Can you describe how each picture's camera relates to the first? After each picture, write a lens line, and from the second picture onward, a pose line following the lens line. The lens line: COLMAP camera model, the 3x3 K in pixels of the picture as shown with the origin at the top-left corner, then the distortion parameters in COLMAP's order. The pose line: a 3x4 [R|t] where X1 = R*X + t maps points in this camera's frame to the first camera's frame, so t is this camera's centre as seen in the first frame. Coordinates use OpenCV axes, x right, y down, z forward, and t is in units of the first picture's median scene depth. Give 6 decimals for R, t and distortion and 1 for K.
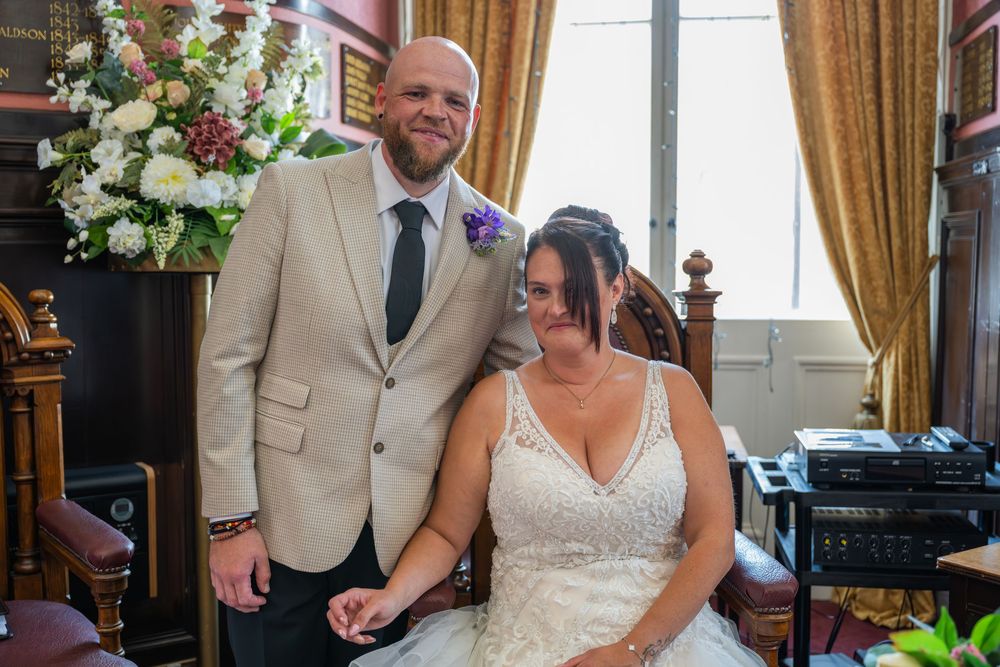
lens RADIAL K [[1150.9, 0, 500.0], [0, 1150.9, 333.5], [0, 0, 1]] dist [0.006992, 0.003011]
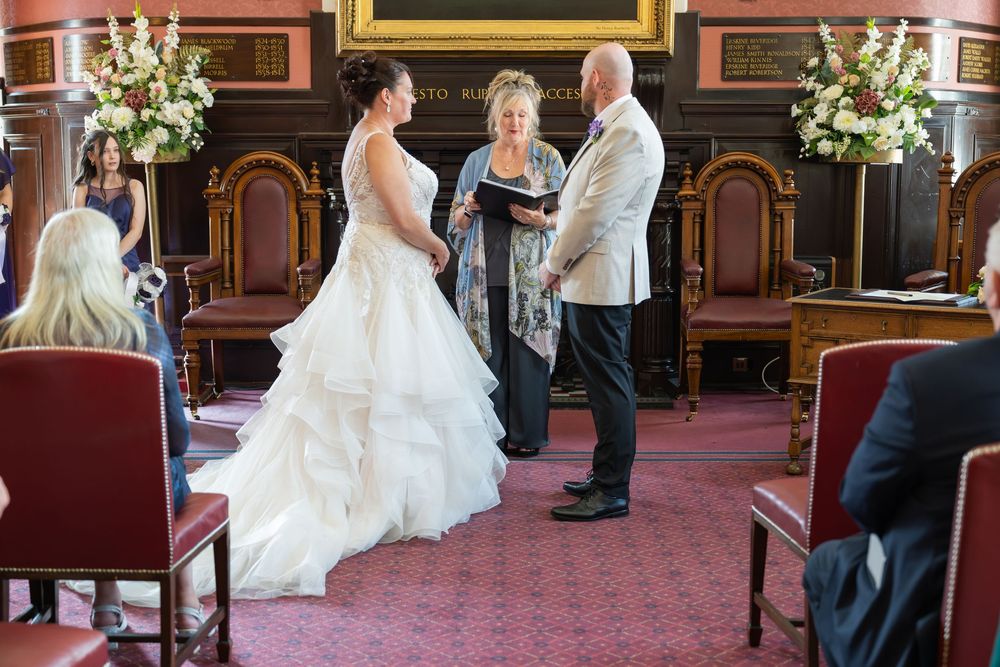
lens RADIAL K [[1363.2, 0, 494.5], [0, 1363.2, 346.2], [0, 0, 1]] dist [-0.011954, -0.038892]
pose [[0.819289, 0.082454, -0.567421, 0.680404], [-0.046817, 0.995922, 0.077123, 0.128101], [0.571466, -0.036621, 0.819808, -1.551786]]
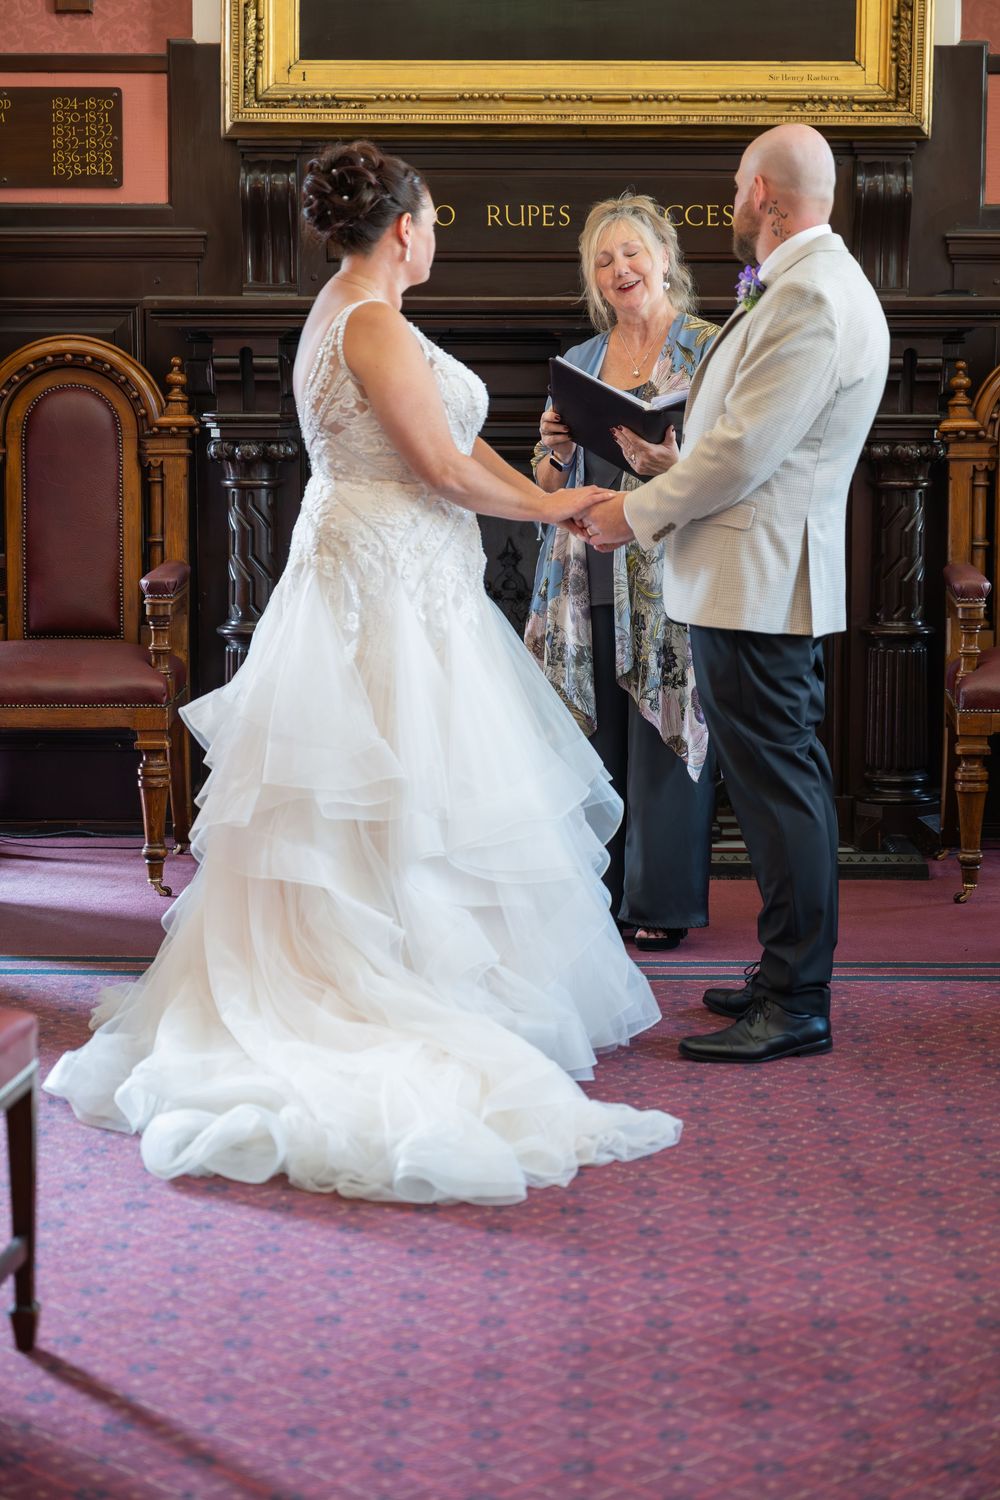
lens RADIAL K [[2982.6, 0, 500.0], [0, 2982.6, 750.0], [0, 0, 1]] dist [0.012993, -0.164215]
pose [[0.811537, 0.083173, -0.578350, 0.736346], [-0.049663, 0.996054, 0.073557, 0.136301], [0.582186, -0.030972, 0.812465, -1.654381]]
